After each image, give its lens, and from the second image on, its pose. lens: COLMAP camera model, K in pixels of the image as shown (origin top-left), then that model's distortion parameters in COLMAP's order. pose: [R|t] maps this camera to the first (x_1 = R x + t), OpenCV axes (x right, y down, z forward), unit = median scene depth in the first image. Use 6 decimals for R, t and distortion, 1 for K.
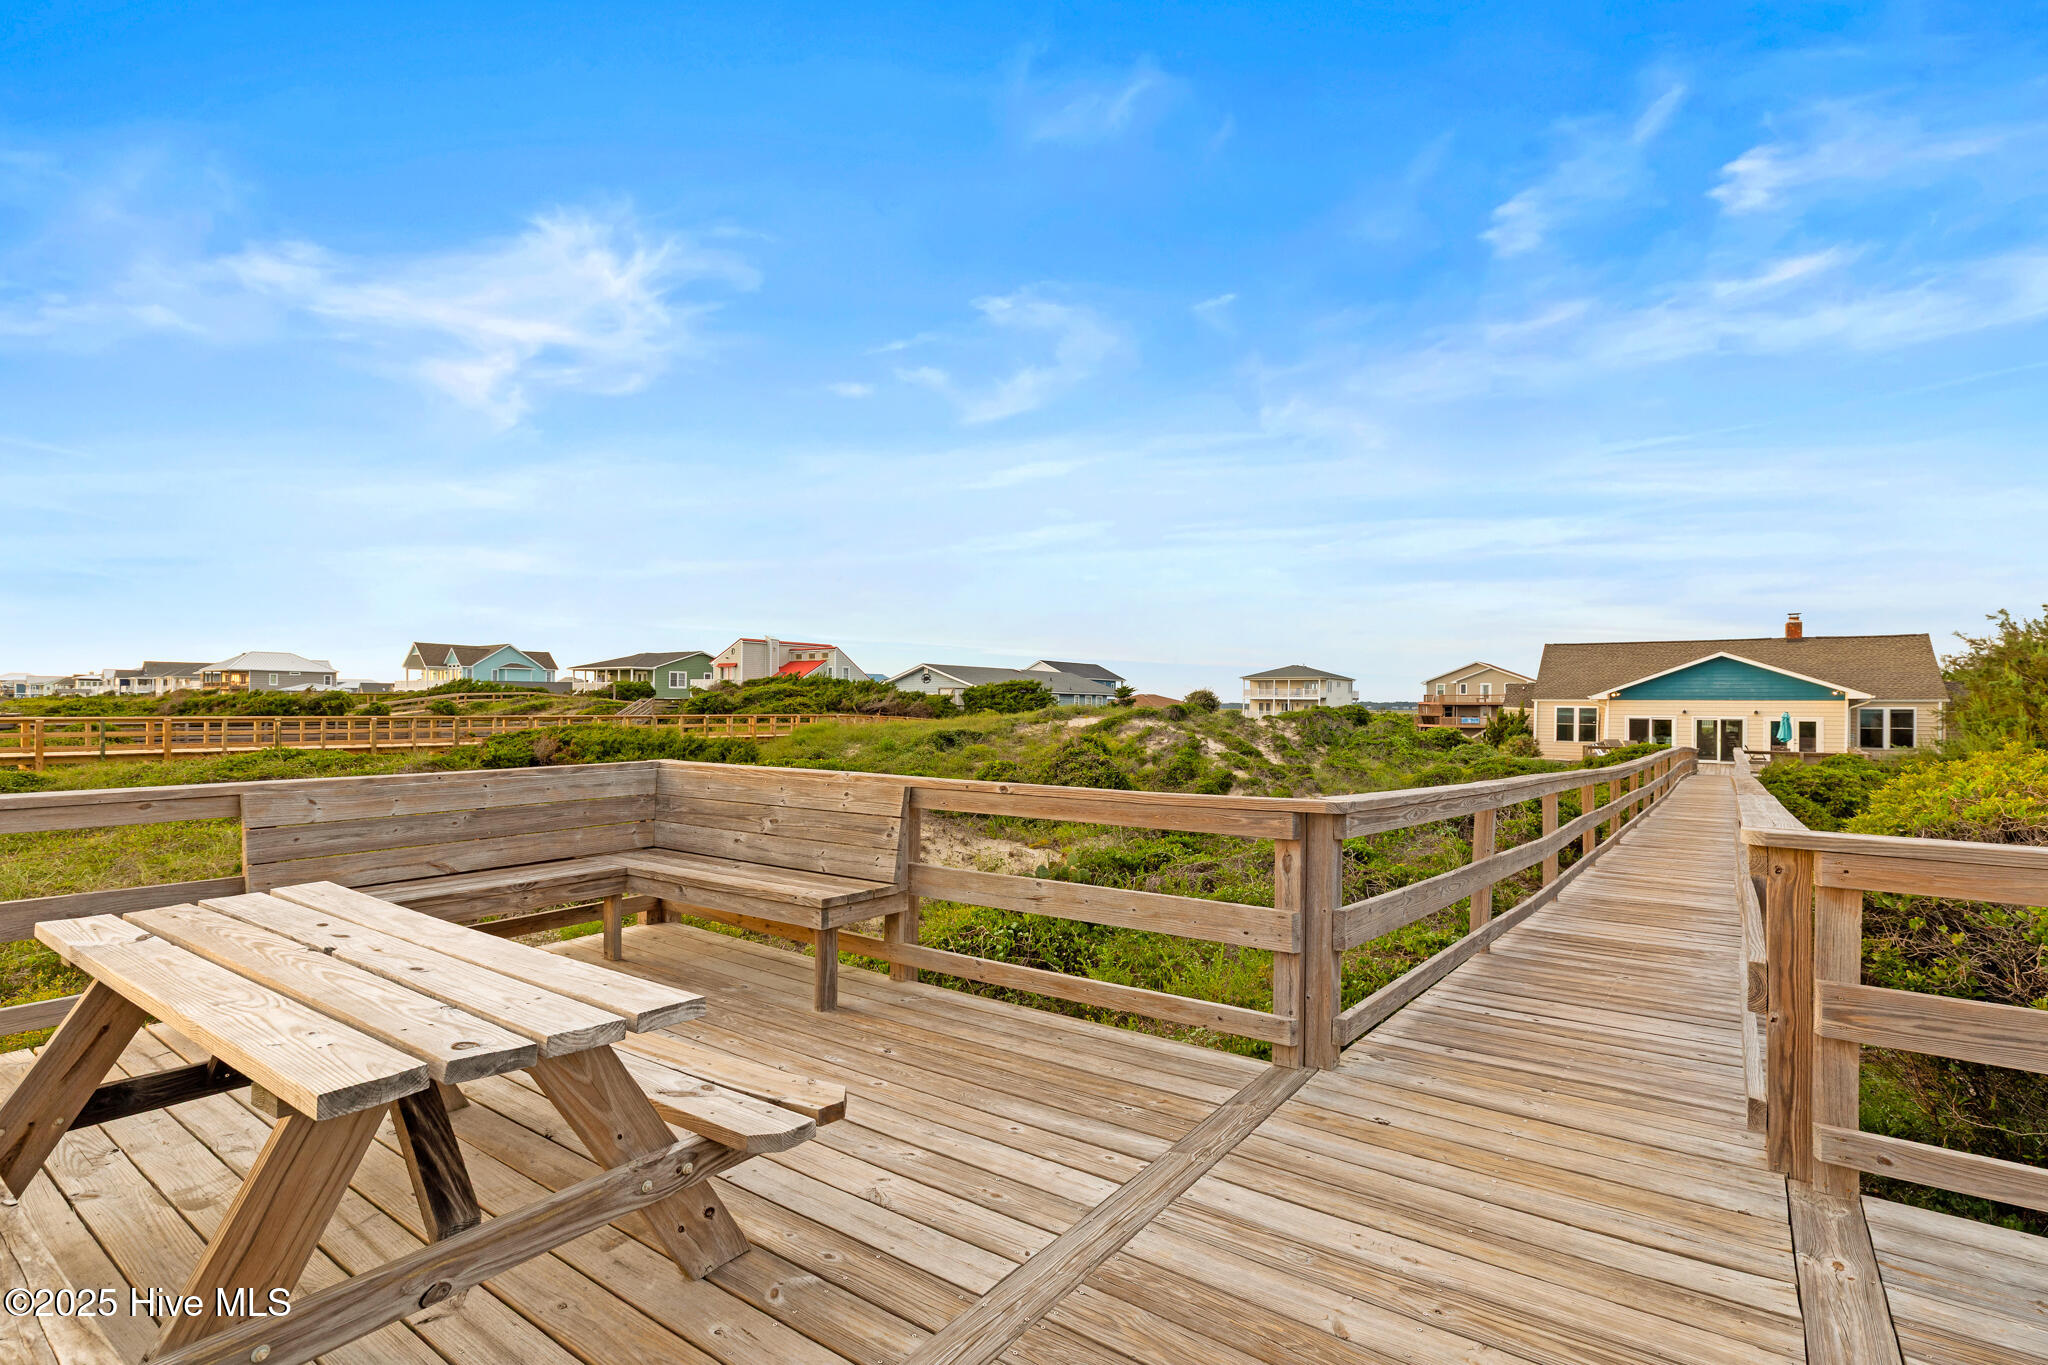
lens RADIAL K [[938.1, 0, 980.9], [0, 938.1, 711.2], [0, 0, 1]] dist [0.001824, -0.000333]
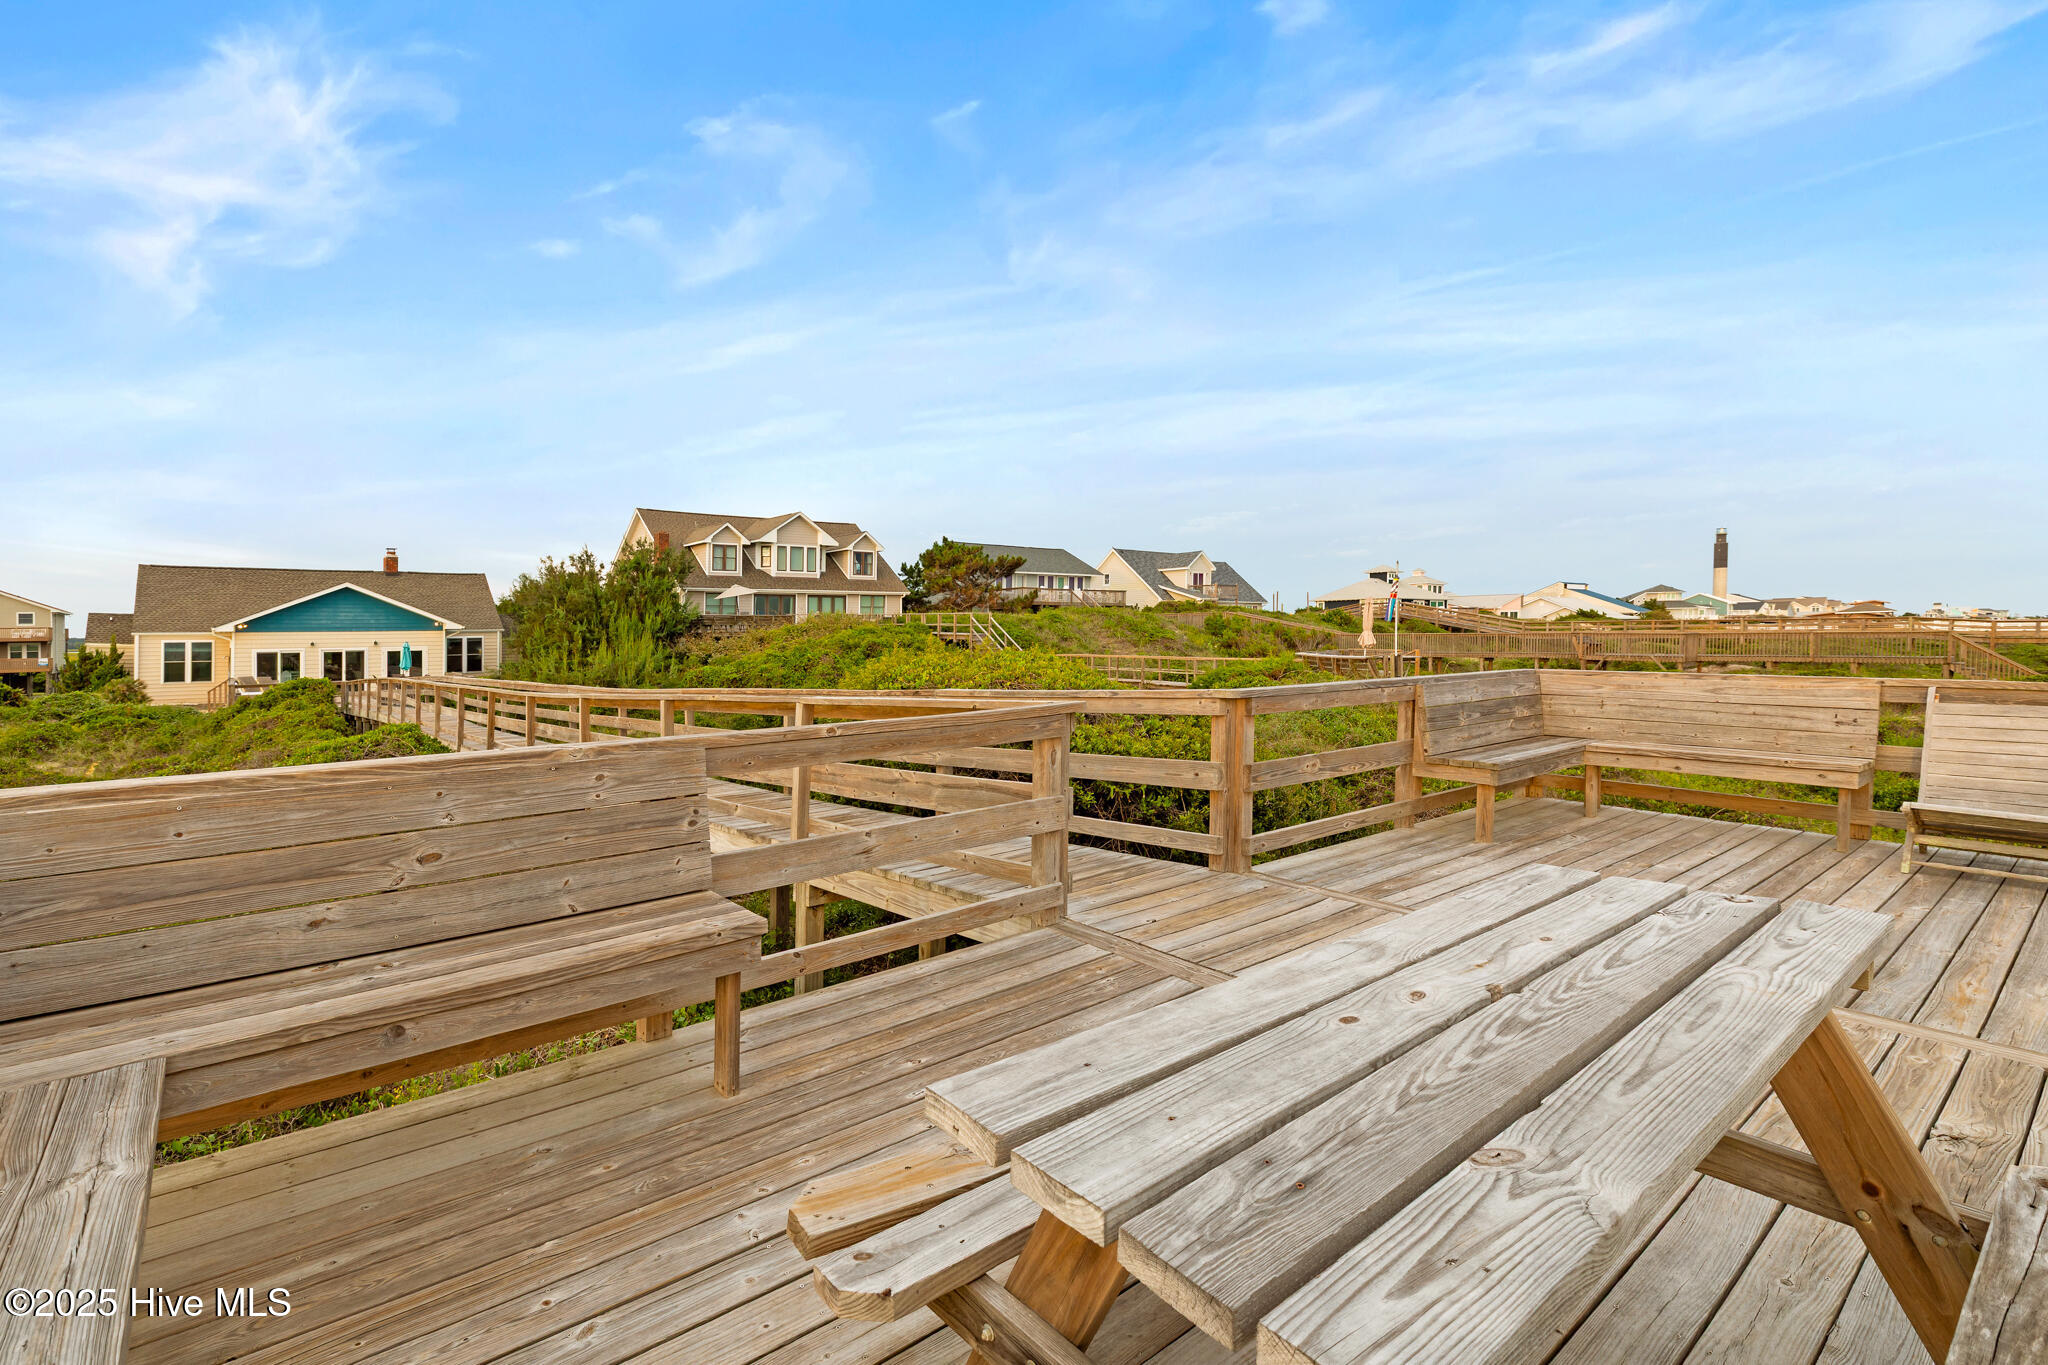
lens RADIAL K [[992.9, 0, 1024.0], [0, 992.9, 682.5], [0, 0, 1]] dist [0.000627, 0.000179]
pose [[0.231263, -0.059668, 0.971060, -0.150948], [0.022529, 0.998178, 0.055969, -0.001130], [-0.972630, 0.008934, 0.232186, 0.121307]]
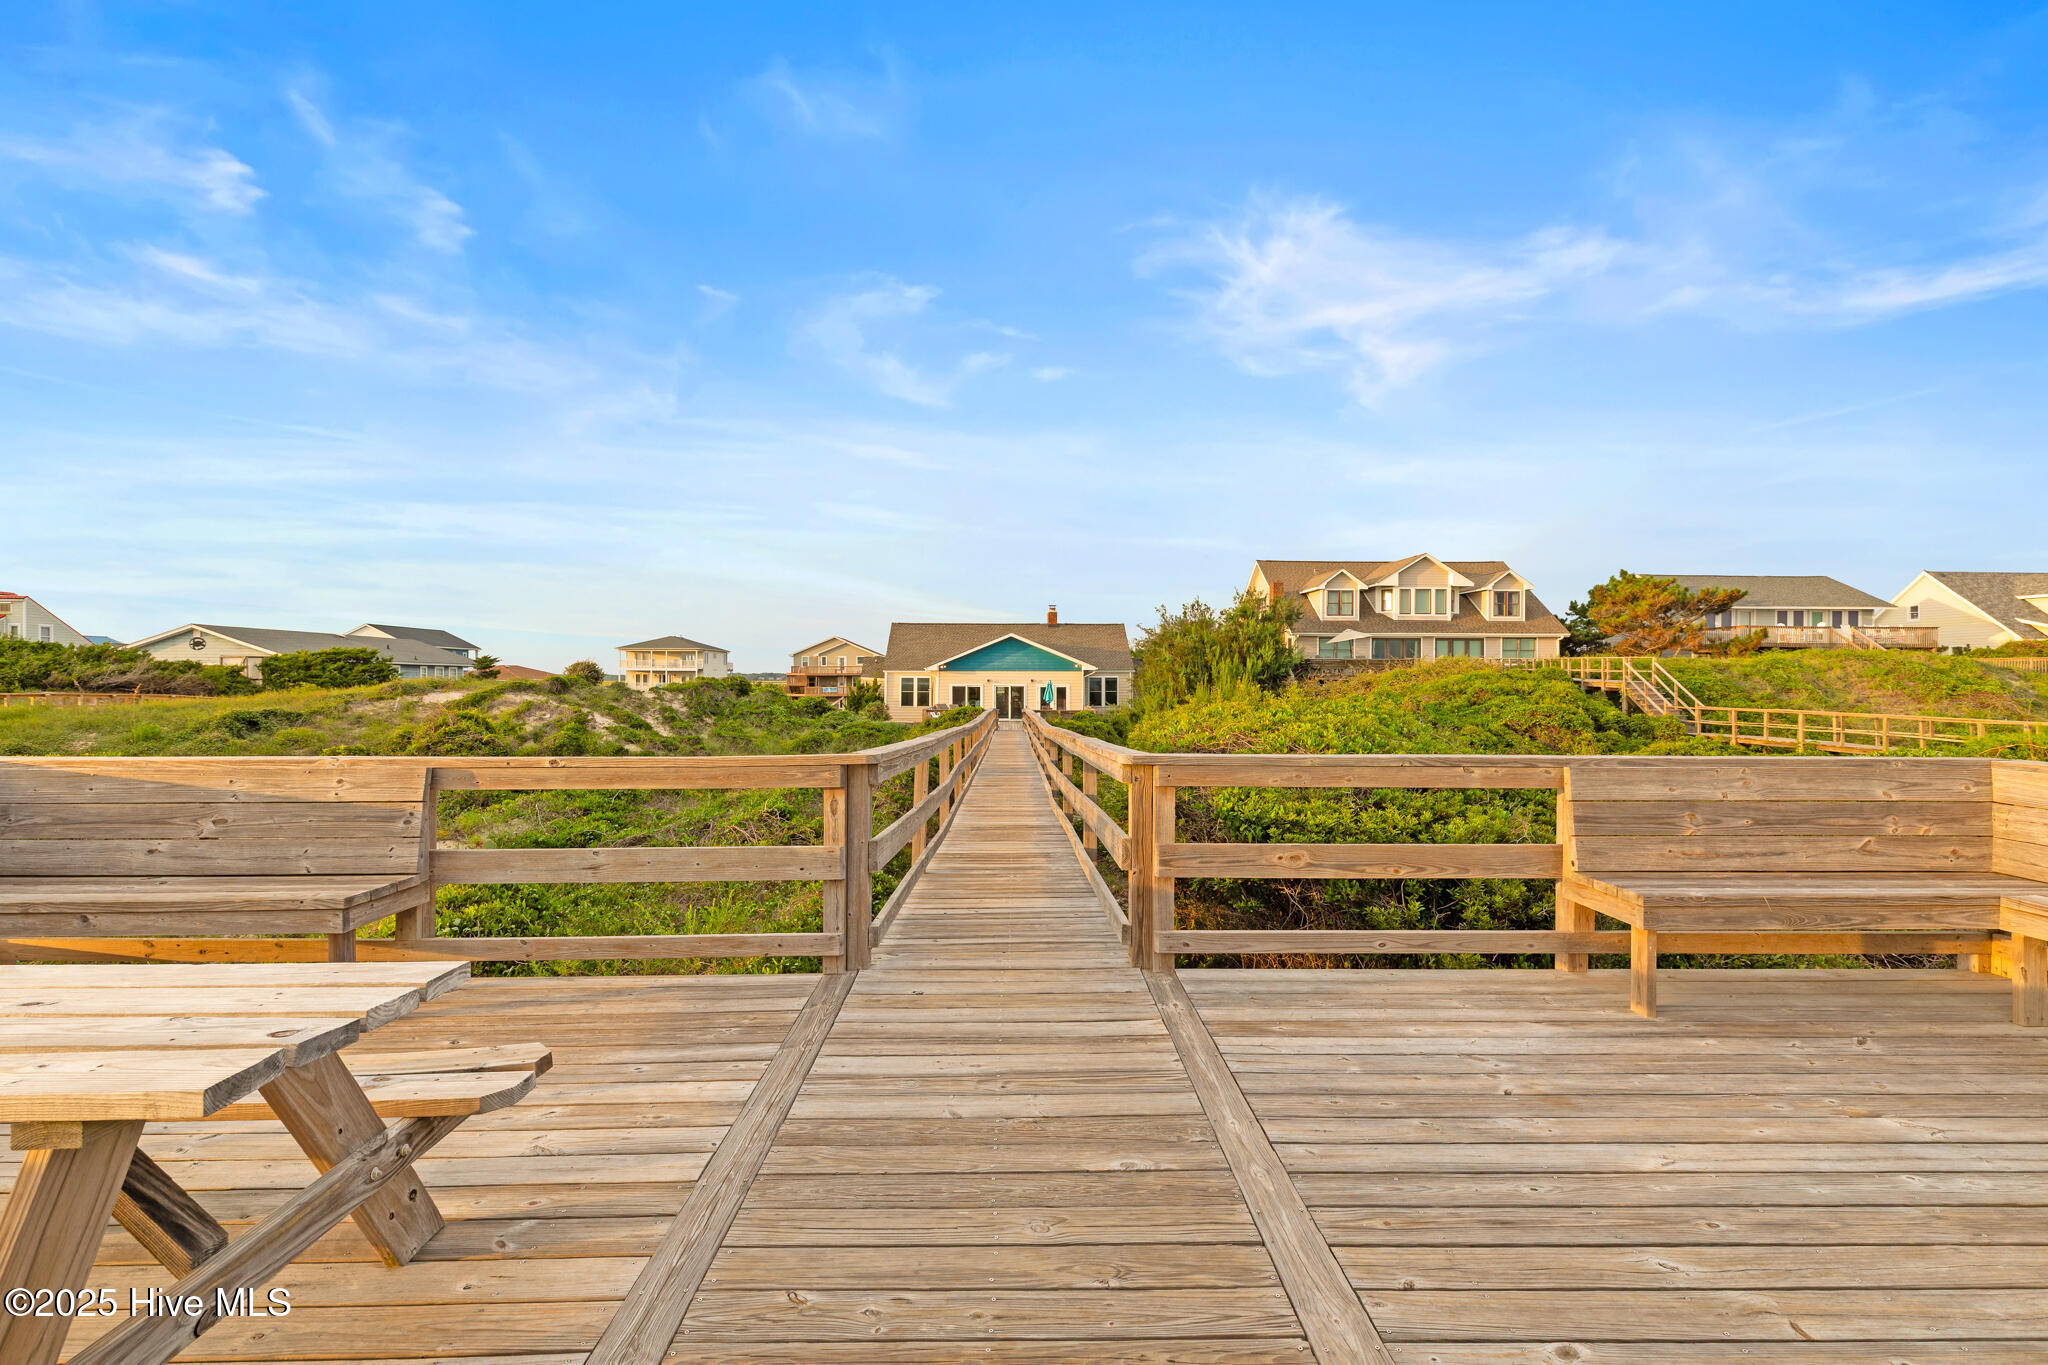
lens RADIAL K [[951.3, 0, 999.6], [0, 951.3, 677.8], [0, 0, 1]] dist [0.002775, -0.000262]
pose [[0.787617, -0.005378, 0.616142, -0.043996], [0.008485, 0.999962, -0.002119, -0.000365], [-0.616107, 0.006897, 0.787632, -0.018461]]
